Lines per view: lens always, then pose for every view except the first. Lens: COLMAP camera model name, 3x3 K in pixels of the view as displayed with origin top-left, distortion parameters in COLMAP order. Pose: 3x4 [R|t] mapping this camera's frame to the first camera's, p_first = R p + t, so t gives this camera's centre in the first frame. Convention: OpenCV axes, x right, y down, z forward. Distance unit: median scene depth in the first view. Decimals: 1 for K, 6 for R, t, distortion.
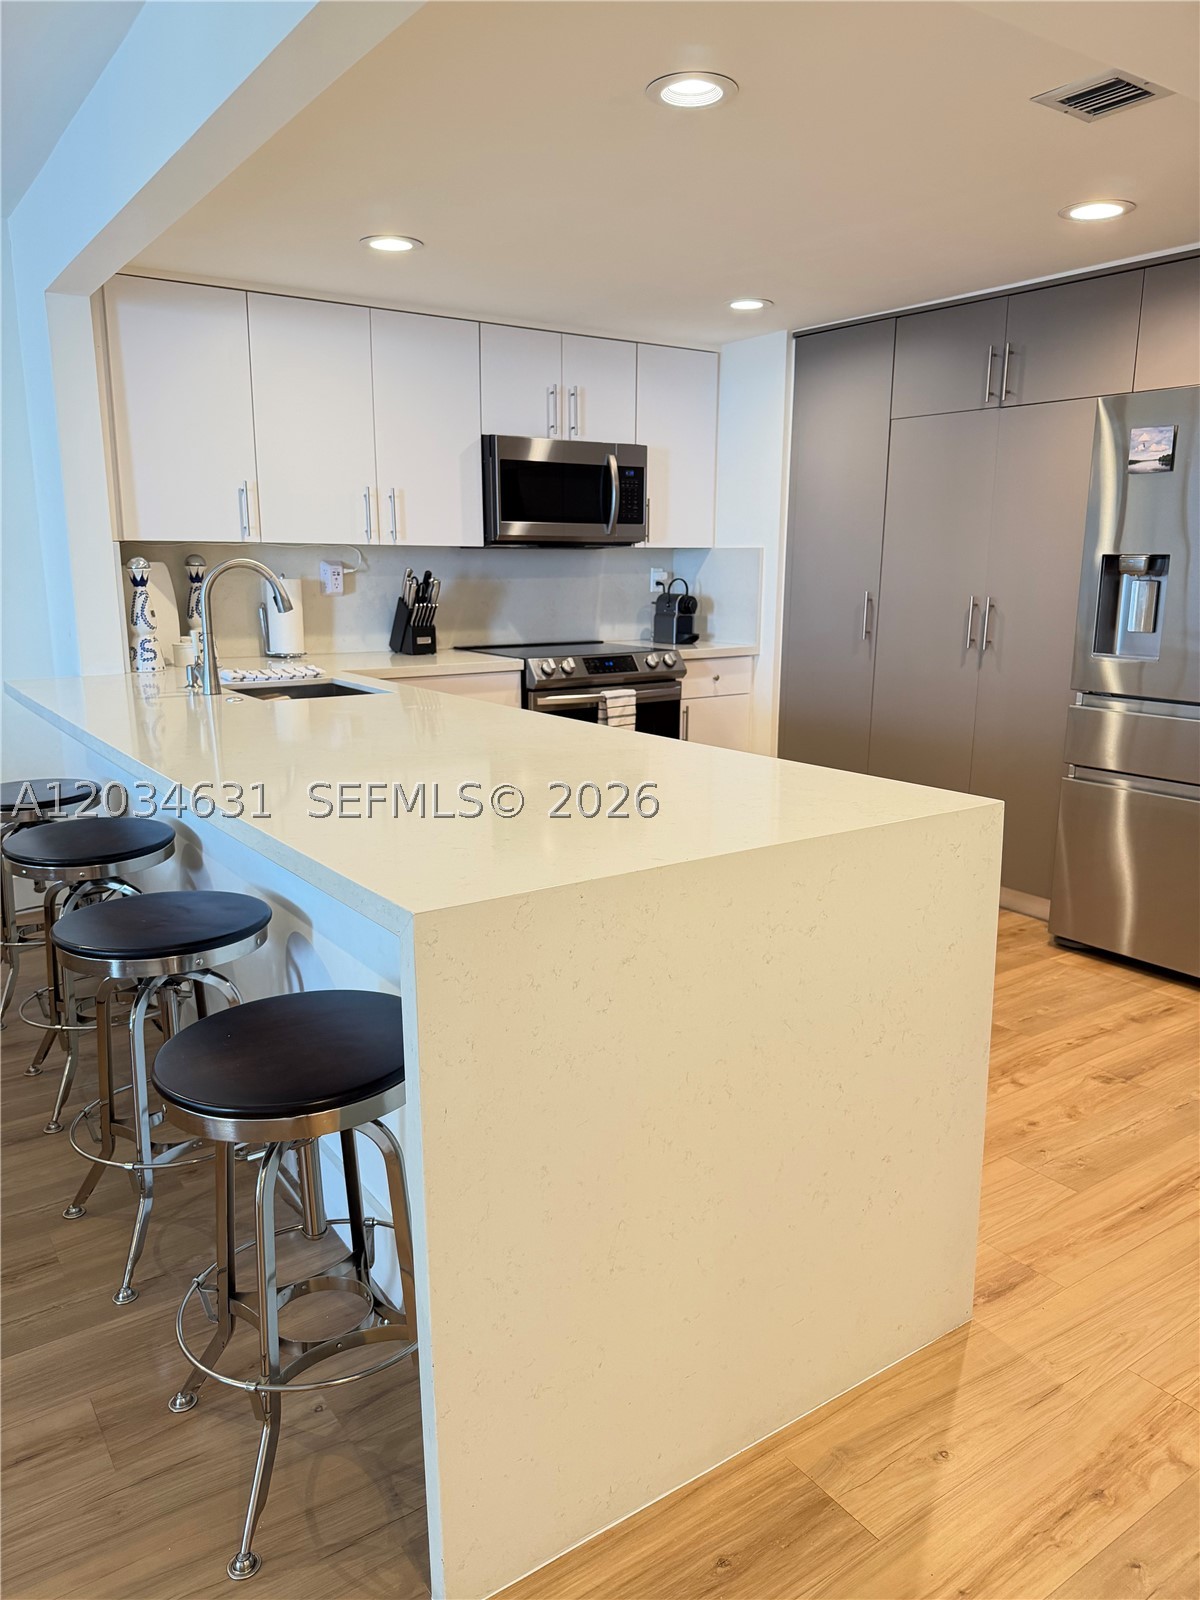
lens RADIAL K [[1134.9, 0, 599.0], [0, 1134.9, 820.0], [0, 0, 1]] dist [0.081589, -0.112760]
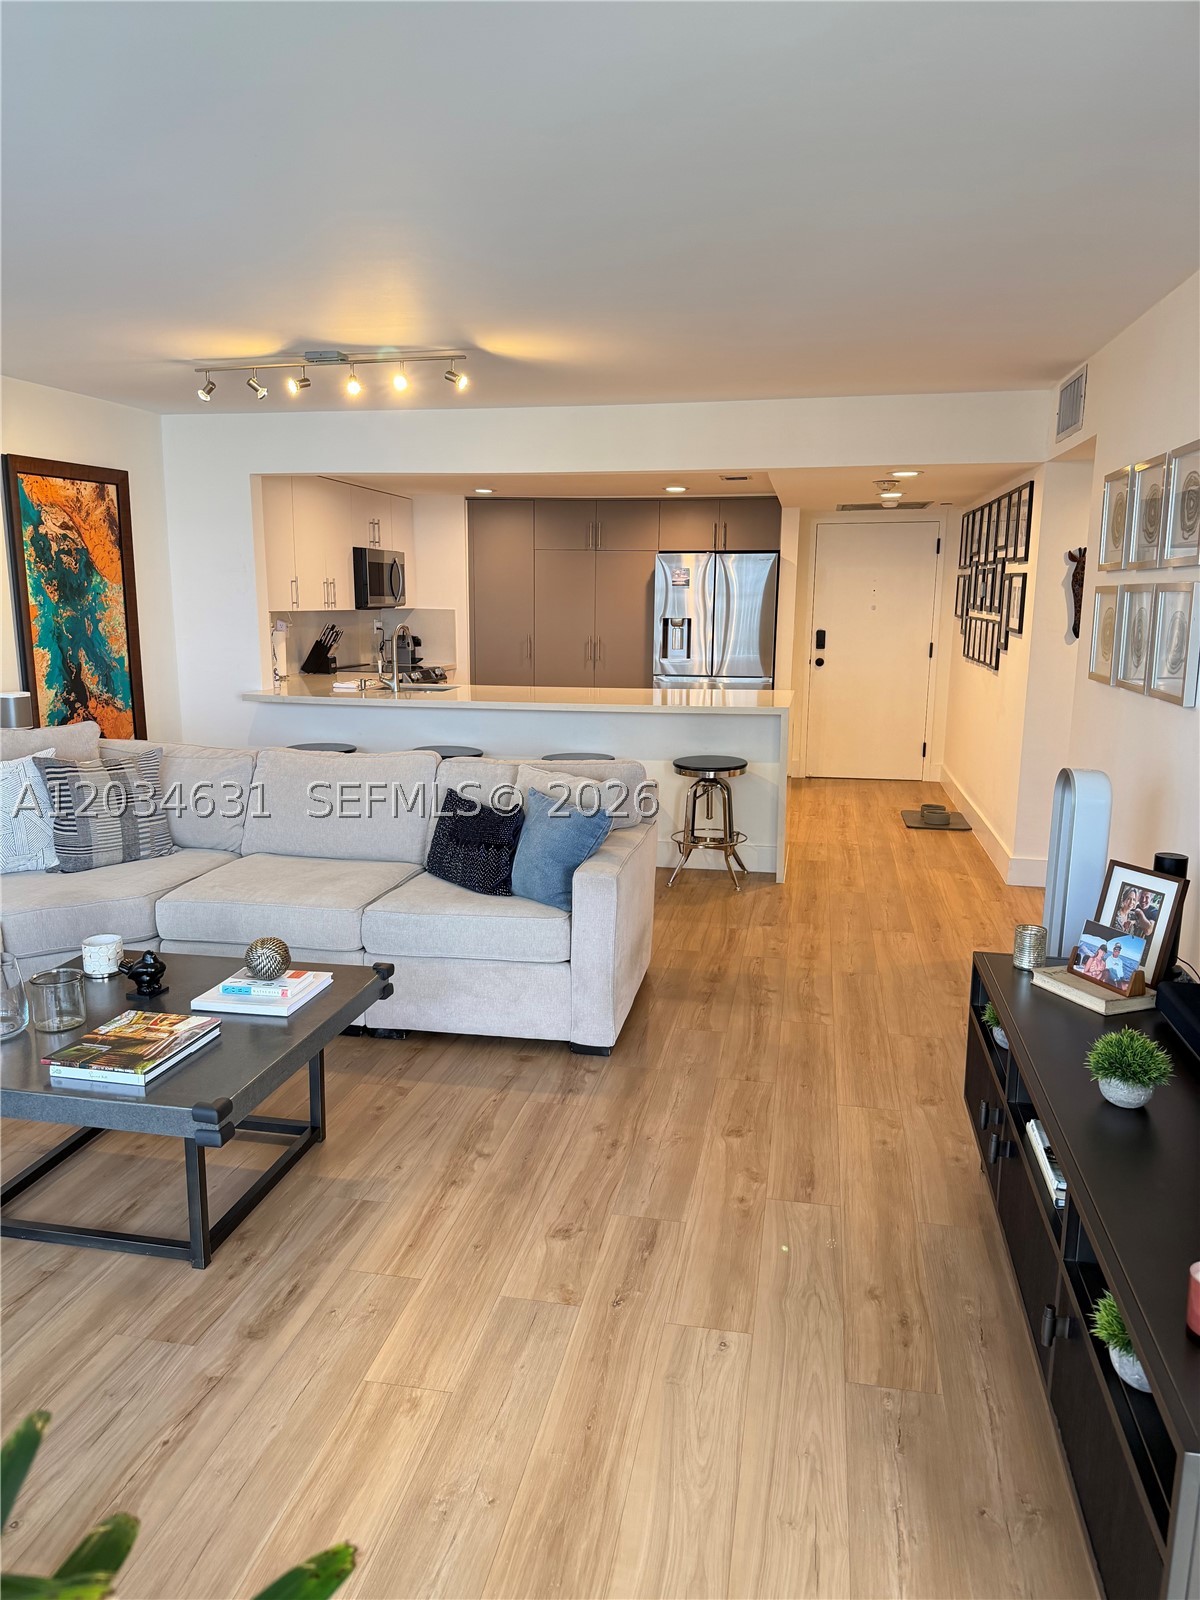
lens RADIAL K [[1134.9, 0, 608.4], [0, 1134.9, 811.6], [0, 0, 1]] dist [0.081589, -0.112760]
pose [[0.710239, -0.126515, 0.692499, -1.073739], [0.147406, 0.988638, 0.029436, 0.068402], [-0.688354, 0.081172, 0.720819, -0.491918]]
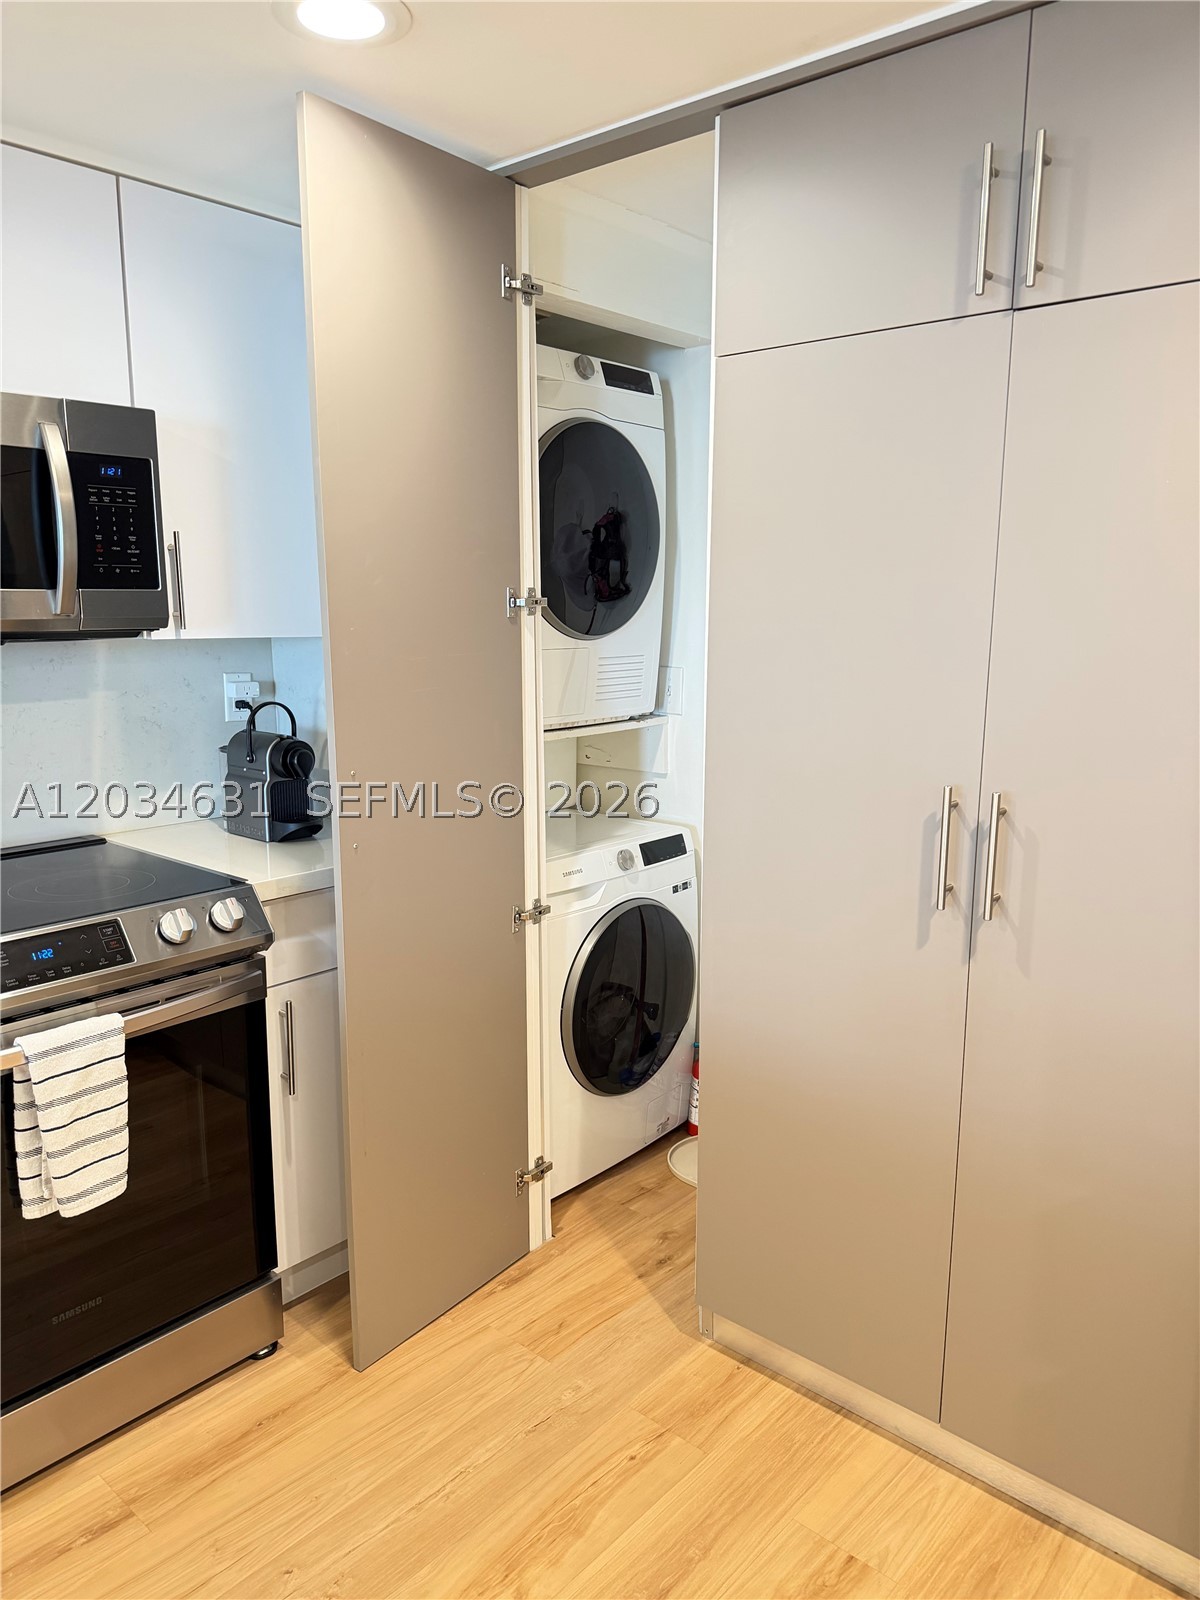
lens RADIAL K [[1134.9, 0, 612.6], [0, 1134.9, 799.3], [0, 0, 1]] dist [0.081589, -0.112760]
pose [[0.973082, -0.044546, 0.226111, 0.111673], [0.053372, 0.998027, -0.033070, -0.169379], [-0.224192, 0.044248, 0.973540, 0.587452]]
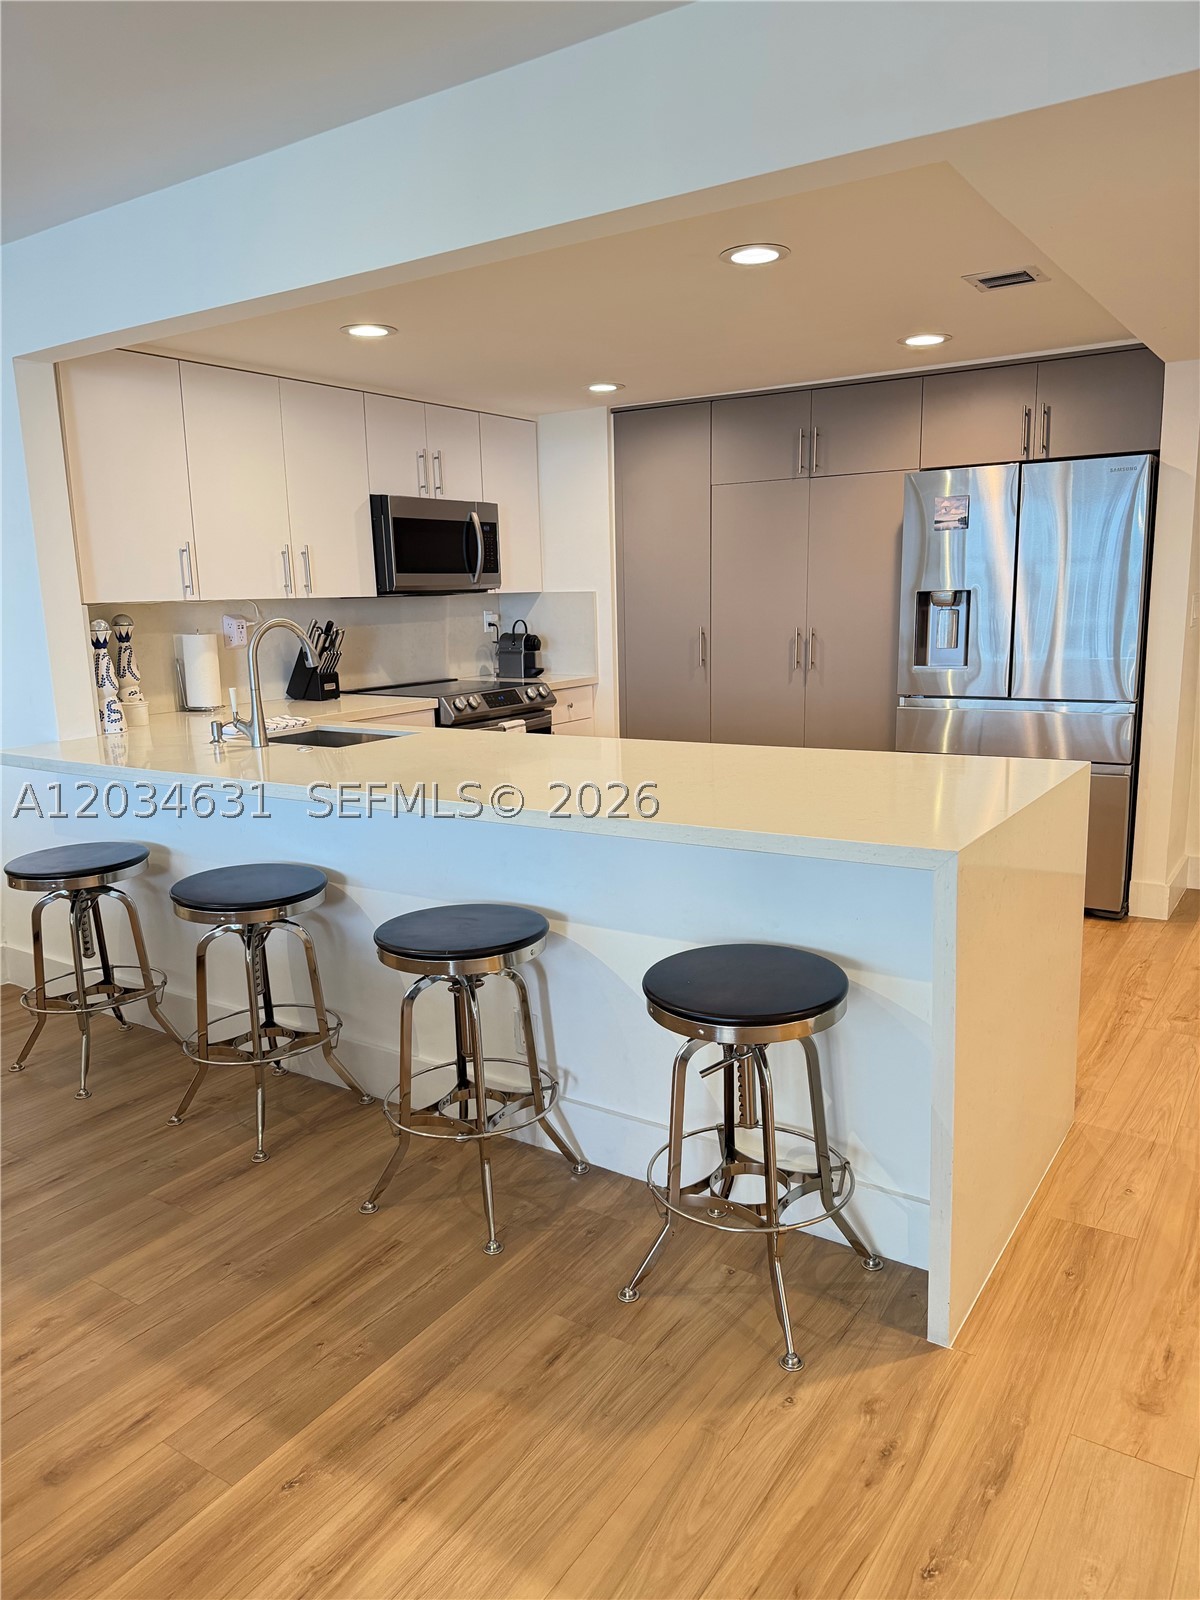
lens RADIAL K [[1134.9, 0, 603.0], [0, 1134.9, 818.1], [0, 0, 1]] dist [0.081589, -0.112760]
pose [[0.928296, -0.099640, 0.358244, -0.311570], [0.110223, 0.993864, -0.009187, 0.000871], [-0.355130, 0.048015, 0.933583, -0.070563]]
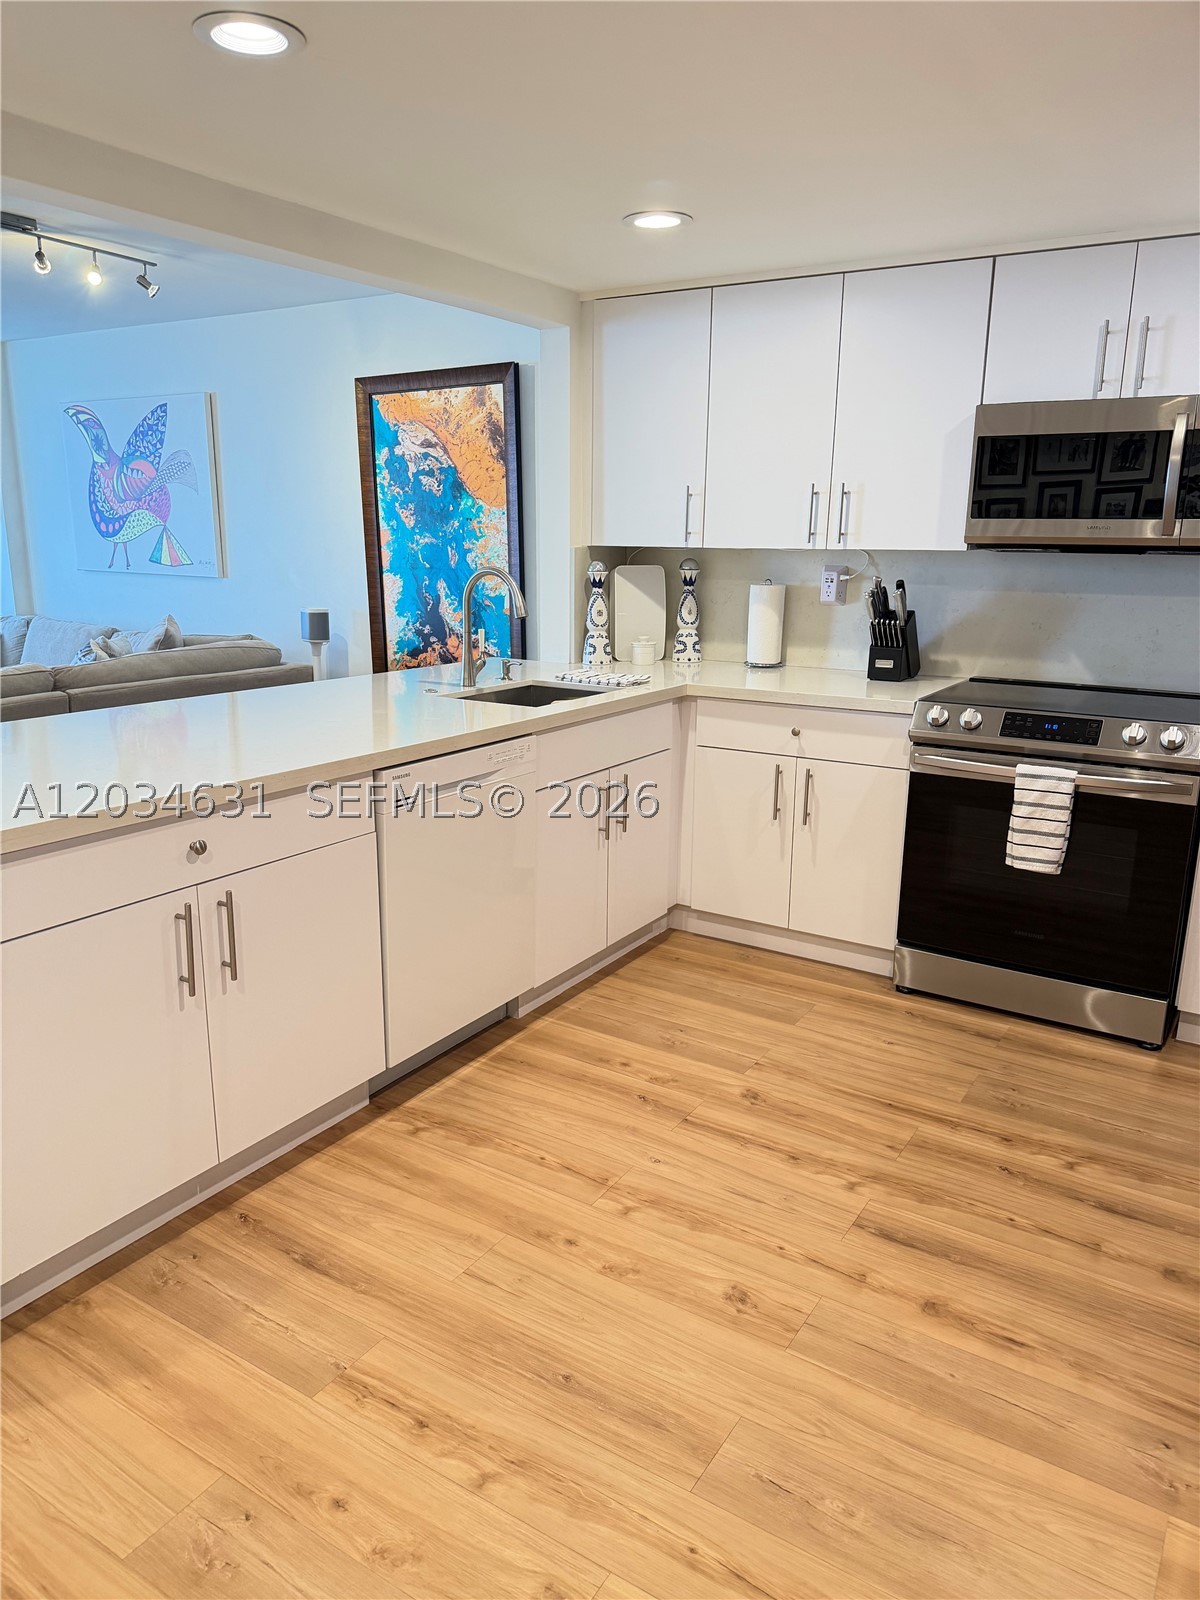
lens RADIAL K [[1134.9, 0, 593.5], [0, 1134.9, 820.1], [0, 0, 1]] dist [0.081589, -0.112760]
pose [[0.379112, 0.235107, -0.894985, 0.541764], [-0.209381, 0.963895, 0.164516, -0.141585], [0.901351, 0.125023, 0.414652, 0.480409]]
